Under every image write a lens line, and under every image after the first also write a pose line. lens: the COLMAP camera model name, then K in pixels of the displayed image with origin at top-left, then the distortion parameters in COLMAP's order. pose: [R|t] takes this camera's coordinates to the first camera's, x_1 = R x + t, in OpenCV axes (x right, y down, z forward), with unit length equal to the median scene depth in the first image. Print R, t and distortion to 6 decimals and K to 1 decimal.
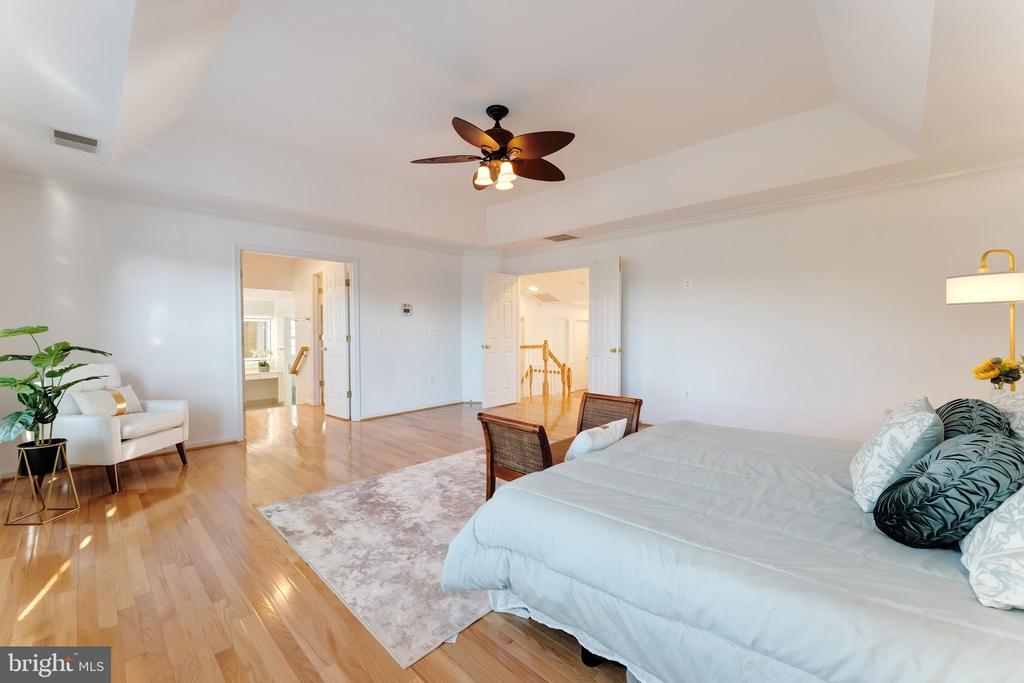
lens RADIAL K [[407.8, 0, 513.8], [0, 407.8, 346.5], [0, 0, 1]] dist [-0.009624, -0.000037]
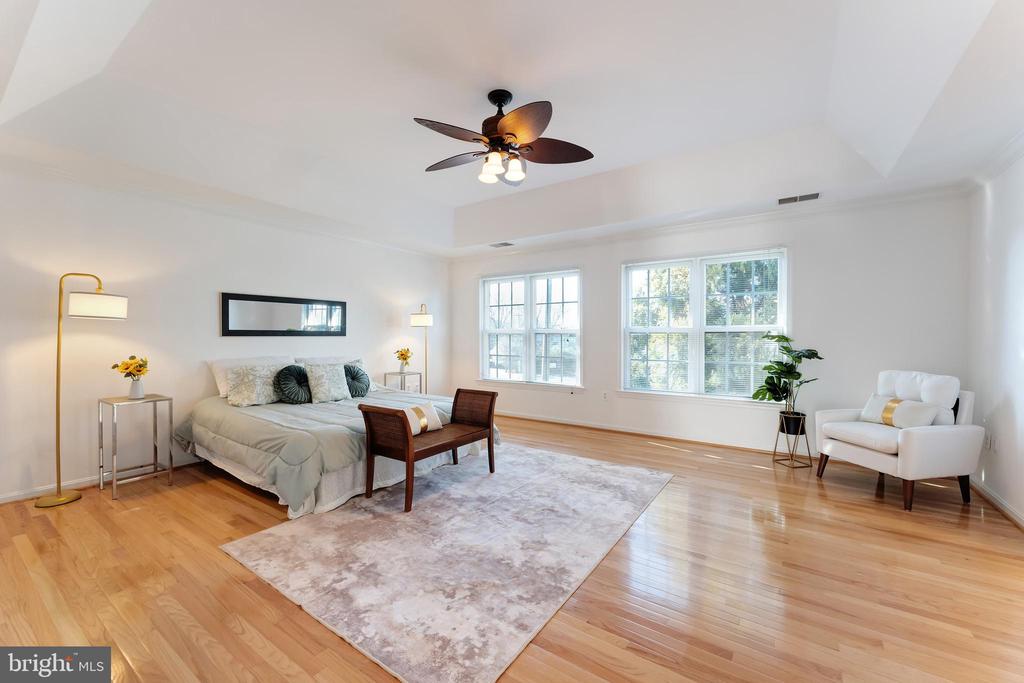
lens RADIAL K [[411.9, 0, 512.0], [0, 411.9, 341.5], [0, 0, 1]] dist [-0.000135, -0.000005]
pose [[-0.988781, 0.003100, -0.149343, 0.083463], [-0.003479, 0.999036, 0.043770, -0.089751], [0.149334, 0.043799, -0.987816, 2.189793]]
